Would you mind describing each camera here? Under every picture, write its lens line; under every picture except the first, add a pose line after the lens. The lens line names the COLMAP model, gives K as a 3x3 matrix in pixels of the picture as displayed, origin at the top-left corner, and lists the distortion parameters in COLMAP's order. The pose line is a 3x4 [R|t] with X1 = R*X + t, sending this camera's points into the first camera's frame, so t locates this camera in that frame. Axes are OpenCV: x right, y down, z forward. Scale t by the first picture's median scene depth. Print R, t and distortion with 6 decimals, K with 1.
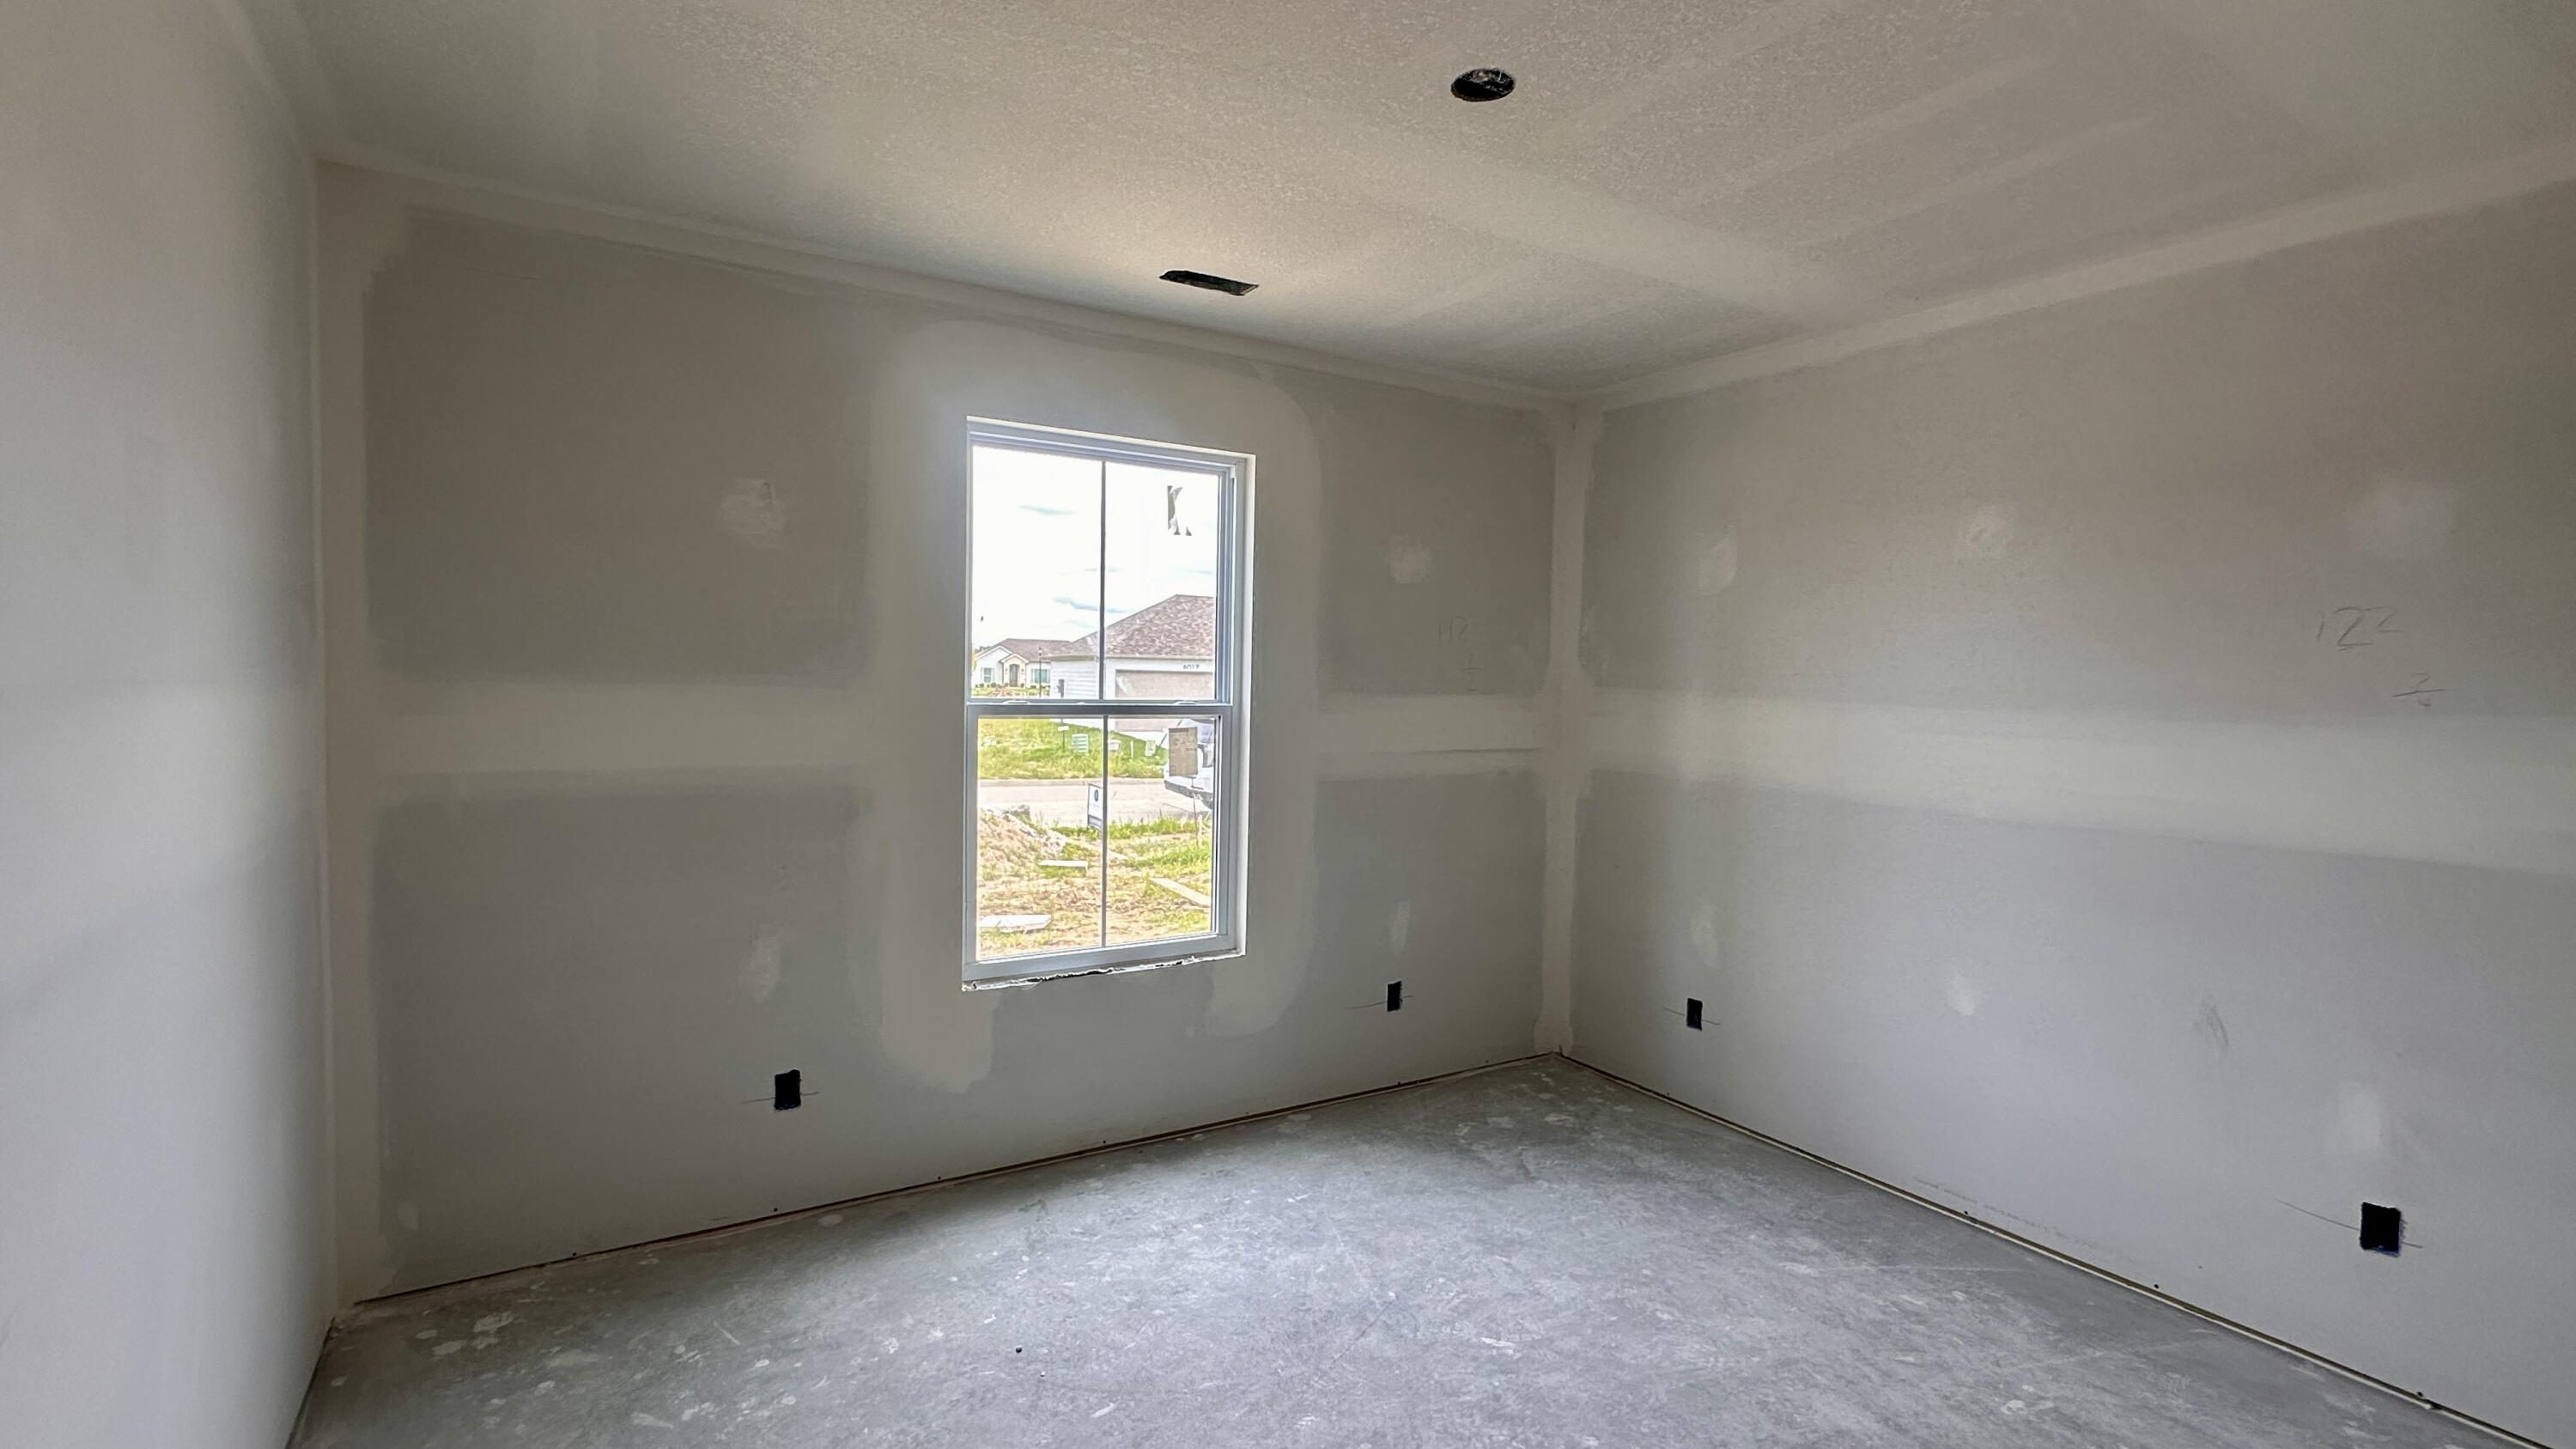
lens RADIAL K [[1158.2, 0, 1288.0], [0, 1158.2, 724.5], [0, 0, 1]] dist [-0.003746, 0.000984]
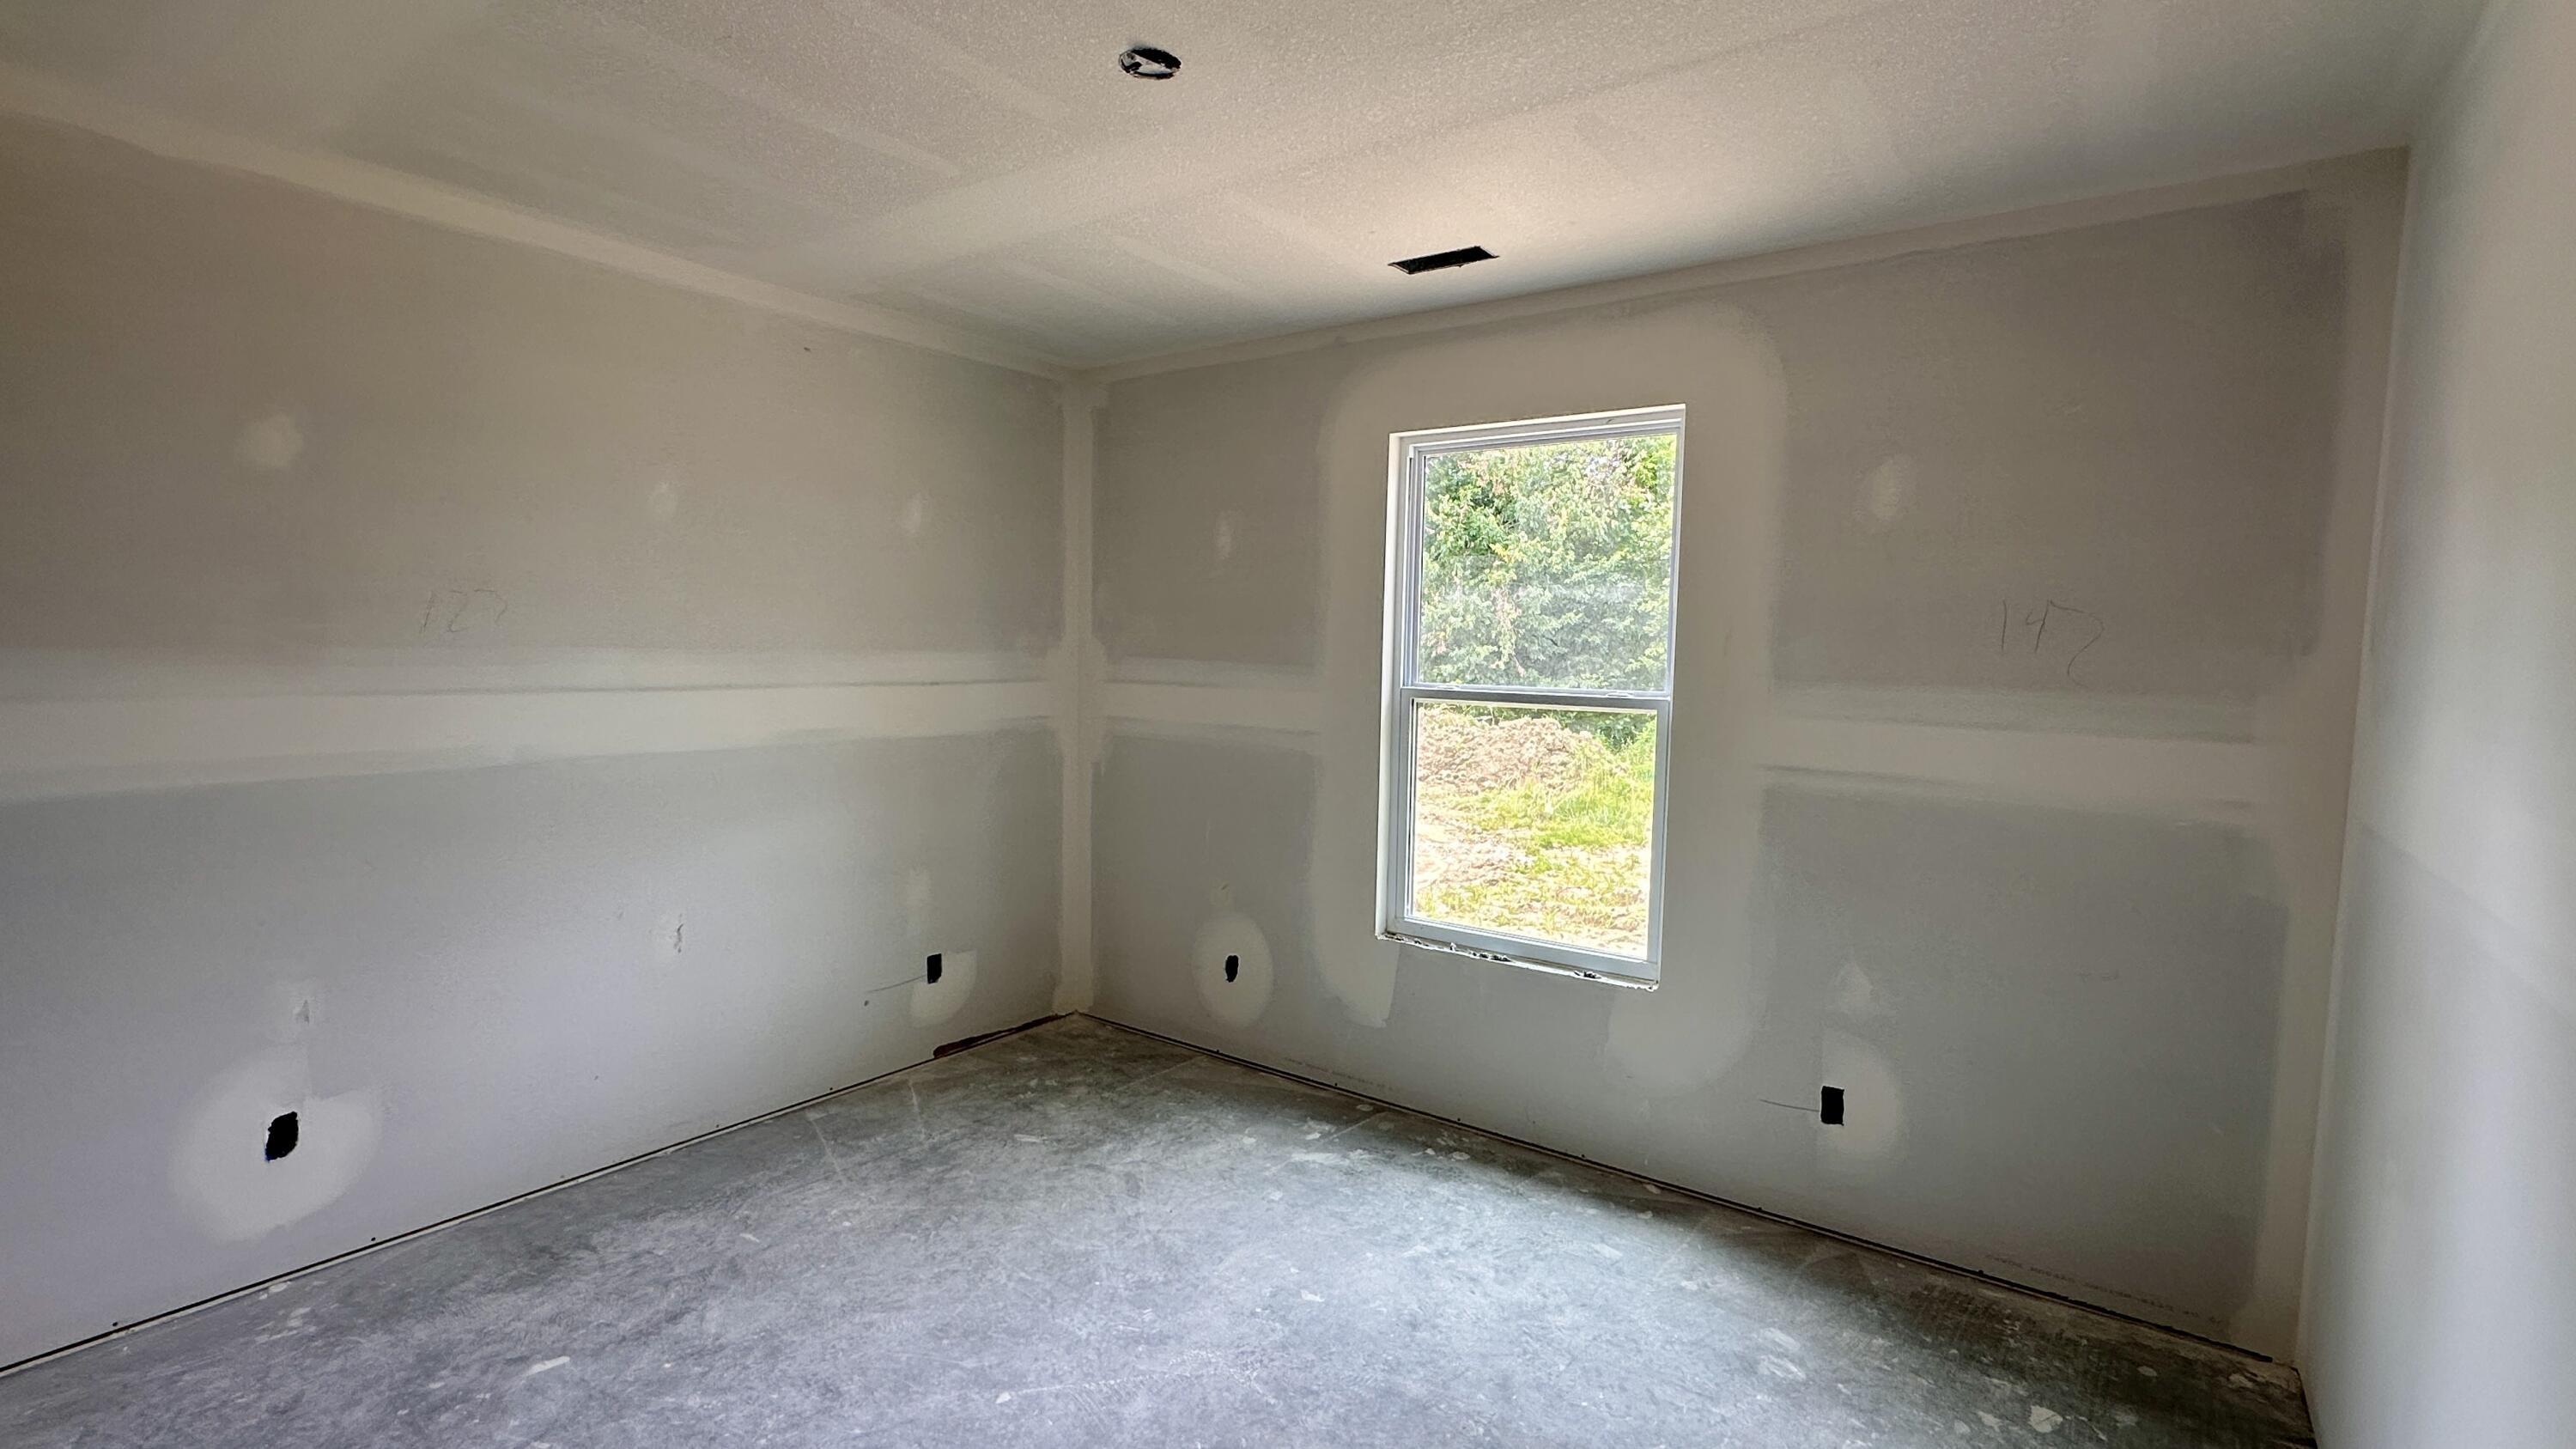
lens RADIAL K [[1158.2, 0, 1288.0], [0, 1158.2, 724.5], [0, 0, 1]] dist [-0.003746, 0.000984]
pose [[0.389467, 0.044140, -0.919982, 0.722162], [-0.049293, 0.998418, 0.027035, -0.008204], [0.919721, 0.034819, 0.391026, 0.461195]]
